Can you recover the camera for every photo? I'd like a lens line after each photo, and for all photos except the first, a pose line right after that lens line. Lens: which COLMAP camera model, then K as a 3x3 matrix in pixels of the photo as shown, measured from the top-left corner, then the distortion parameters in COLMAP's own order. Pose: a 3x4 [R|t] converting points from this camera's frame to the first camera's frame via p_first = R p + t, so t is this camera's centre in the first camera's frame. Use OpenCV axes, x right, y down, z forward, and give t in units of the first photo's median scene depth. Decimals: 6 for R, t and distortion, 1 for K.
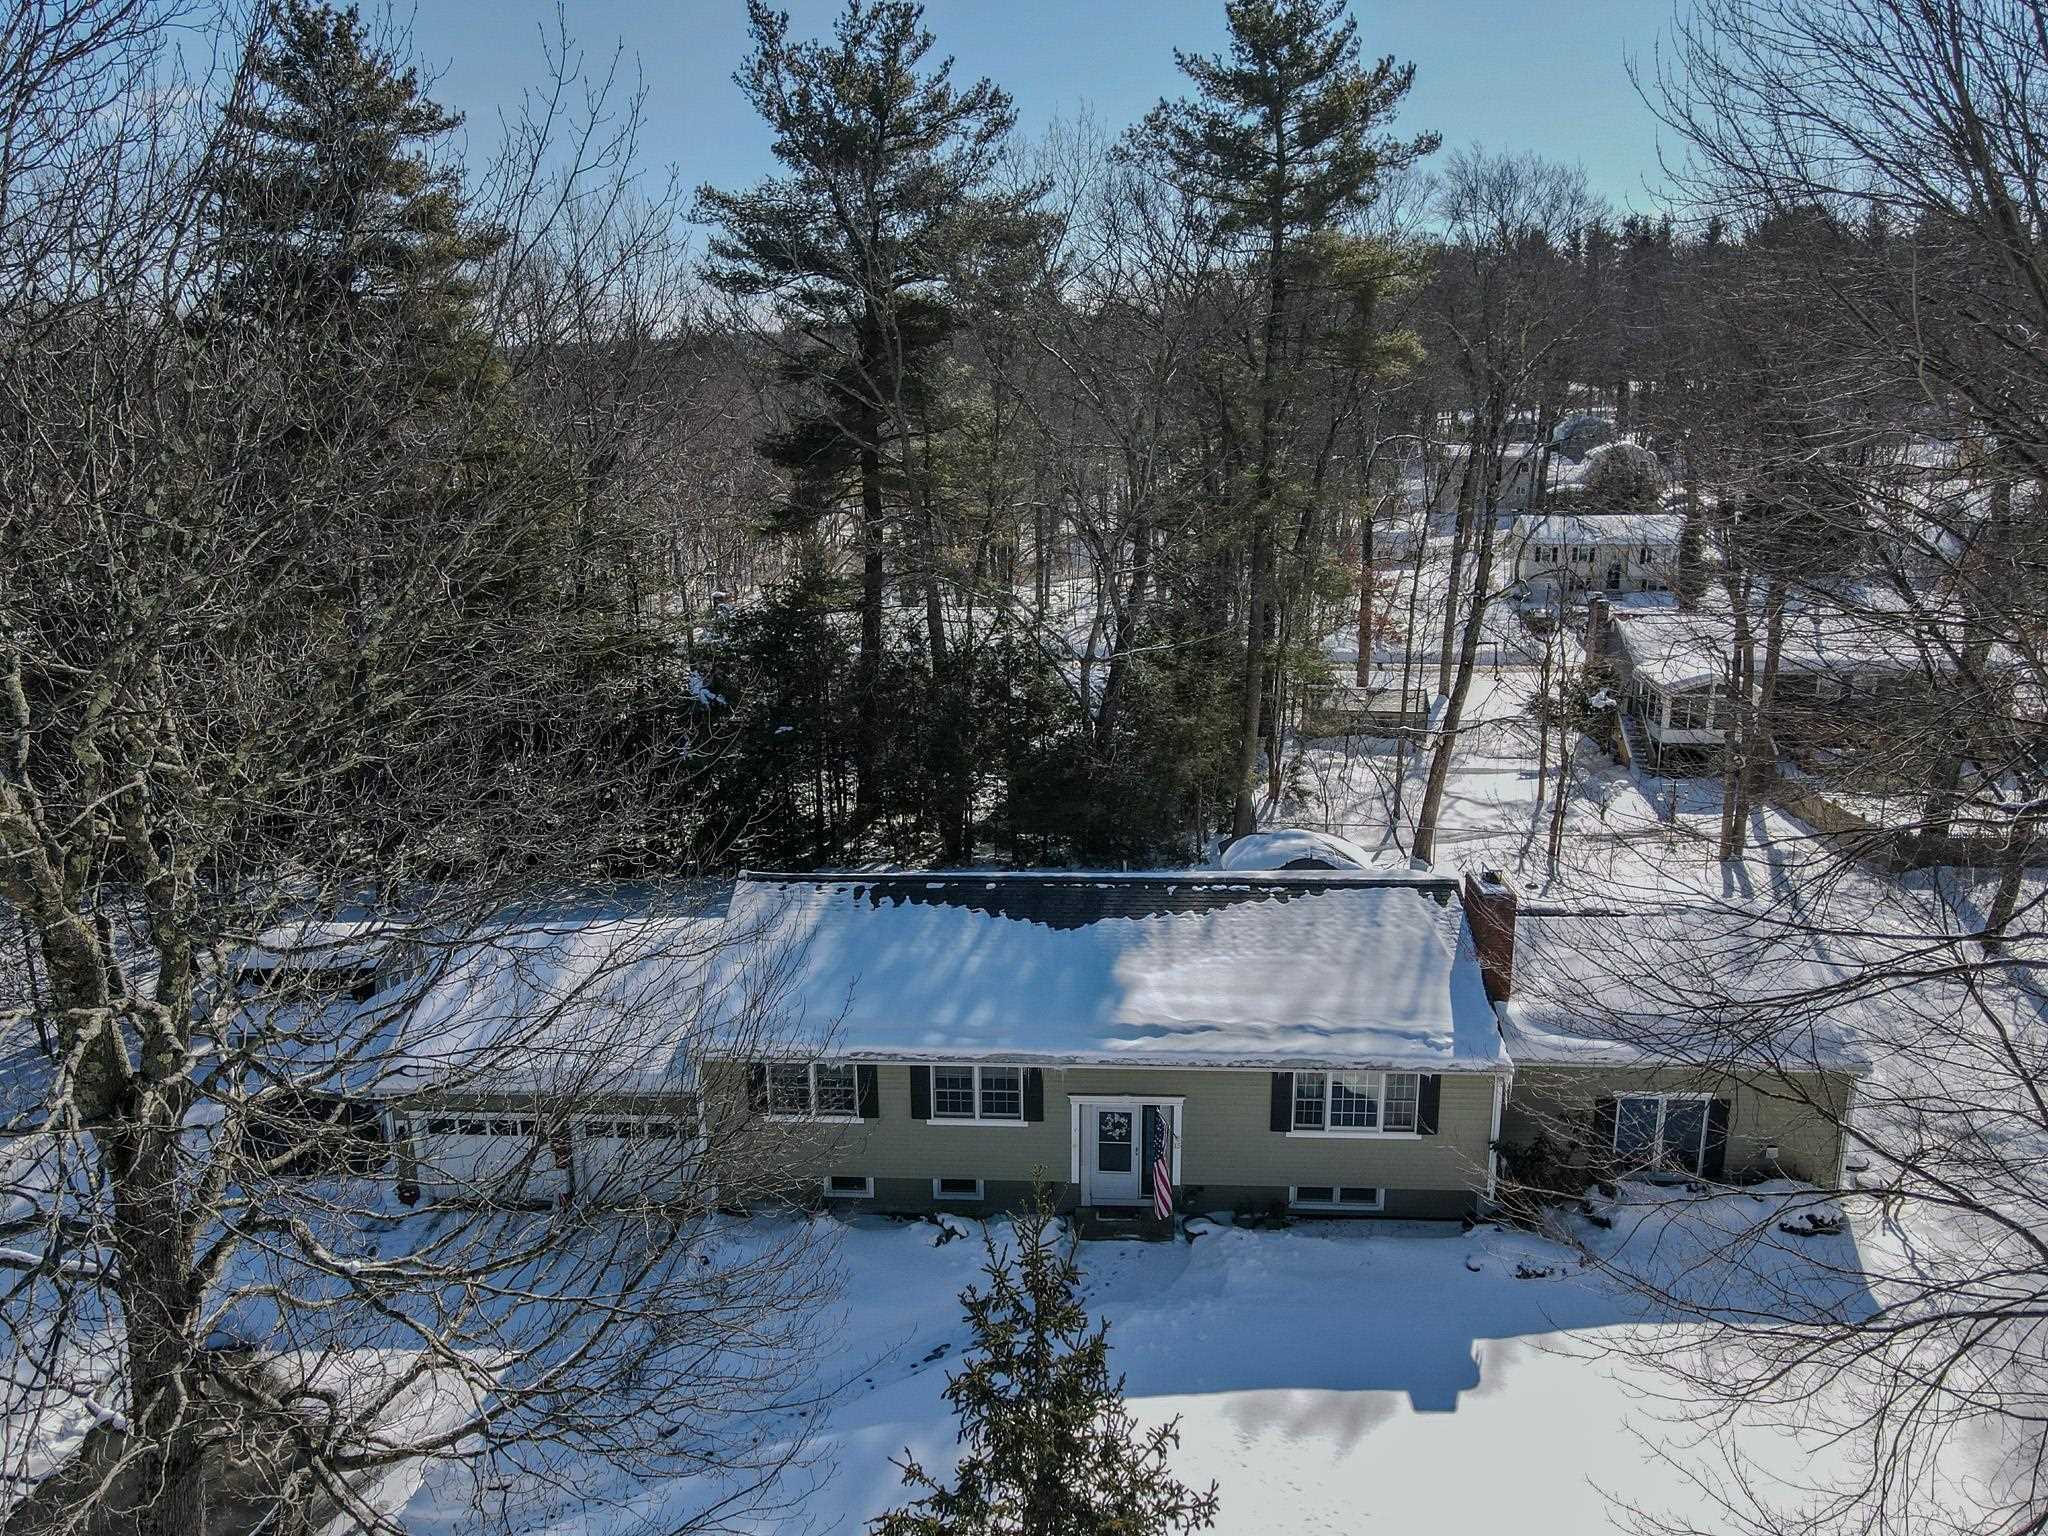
lens RADIAL K [[1511.6, 0, 1016.8], [0, 1511.6, 817.9], [0, 0, 1]] dist [-0.002996, 0.066703]
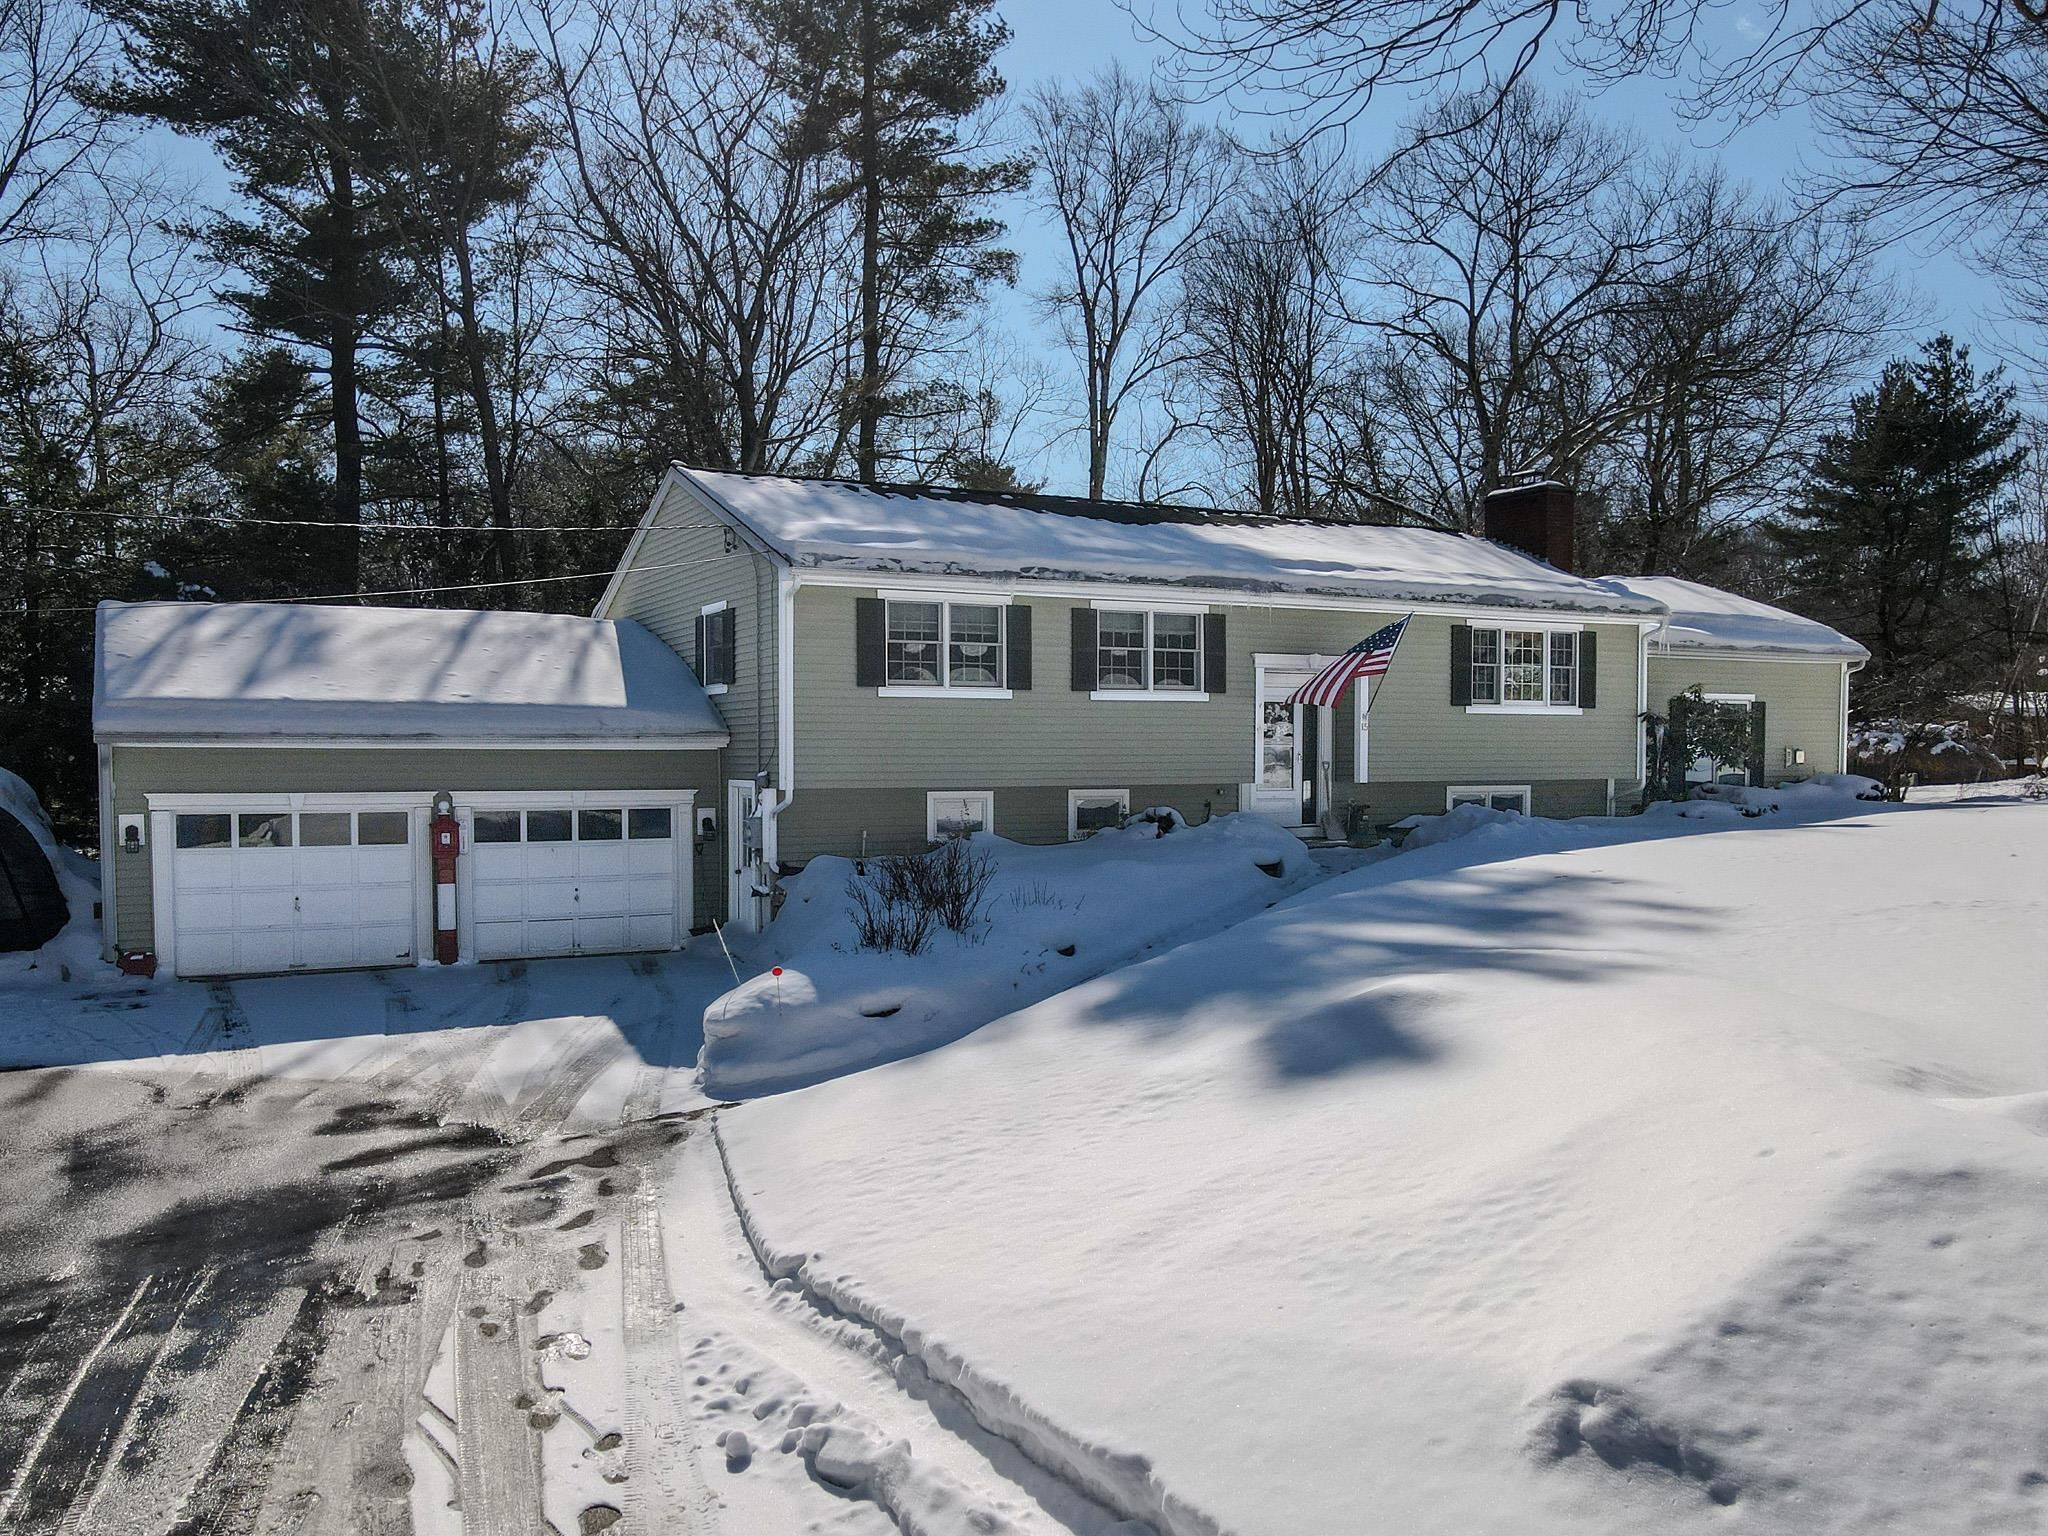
lens RADIAL K [[1511.6, 0, 1016.8], [0, 1511.6, 817.9], [0, 0, 1]] dist [-0.002996, 0.066703]
pose [[0.867871, -0.011004, 0.496668, -0.447391], [0.138700, 0.965367, -0.220974, 0.410156], [-0.477035, 0.260665, 0.839340, 0.421340]]
